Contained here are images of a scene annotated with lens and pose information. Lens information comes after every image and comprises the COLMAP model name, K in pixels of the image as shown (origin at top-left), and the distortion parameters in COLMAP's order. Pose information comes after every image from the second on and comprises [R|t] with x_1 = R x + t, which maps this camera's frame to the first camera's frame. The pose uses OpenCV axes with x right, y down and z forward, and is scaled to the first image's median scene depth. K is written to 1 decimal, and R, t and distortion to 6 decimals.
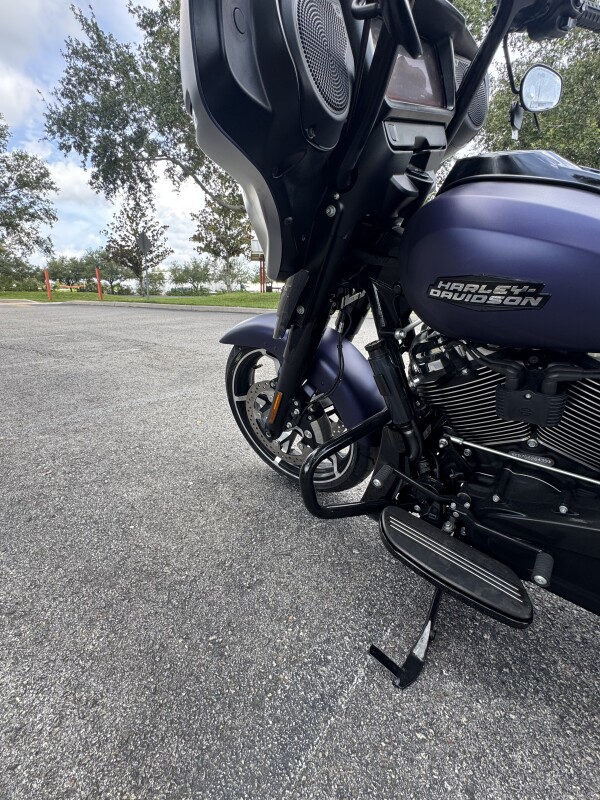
lens RADIAL K [[368.2, 0, 300.0], [0, 368.2, 400.0], [0, 0, 1]] dist [-0.000147, 0.000147]
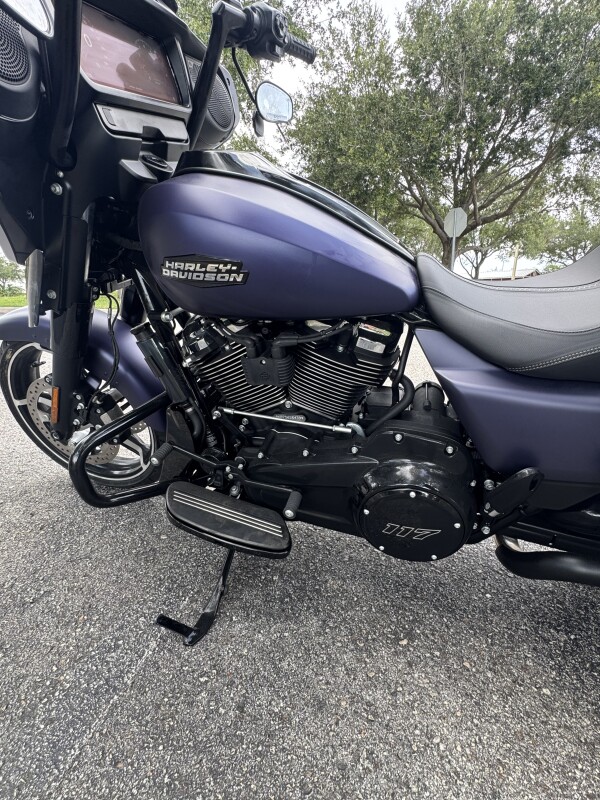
lens RADIAL K [[369.7, 0, 300.0], [0, 369.7, 400.0], [0, 0, 1]] dist [-0.001136, -0.000245]
pose [[0.925693, -0.112036, 0.361305, 0.246358], [0.111585, 0.993507, 0.022186, 0.083387], [-0.361444, 0.019779, 0.932184, -0.119464]]
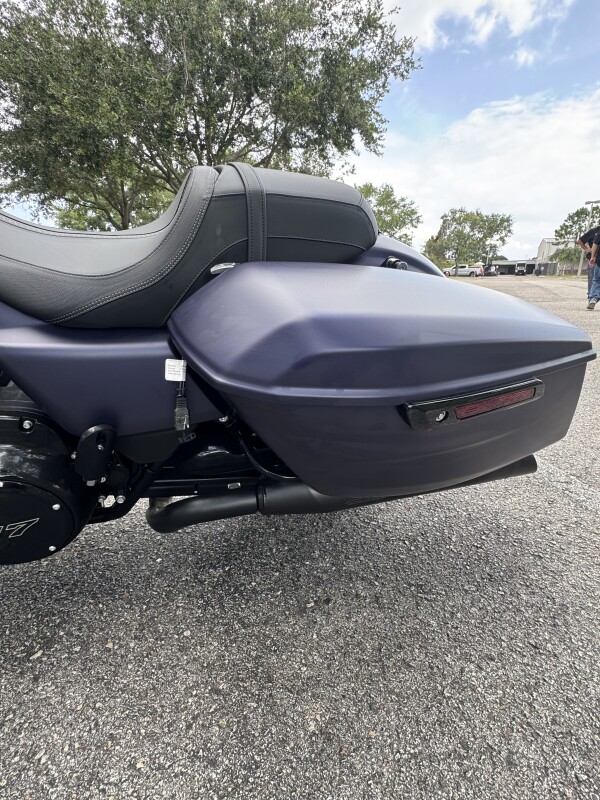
lens RADIAL K [[369.7, 0, 300.0], [0, 369.7, 400.0], [0, 0, 1]] dist [-0.001136, -0.000245]
pose [[0.585499, -0.276370, 0.762109, 0.671162], [0.236443, 0.957438, 0.165554, 0.227276], [-0.775426, 0.083264, 0.625925, -0.339248]]
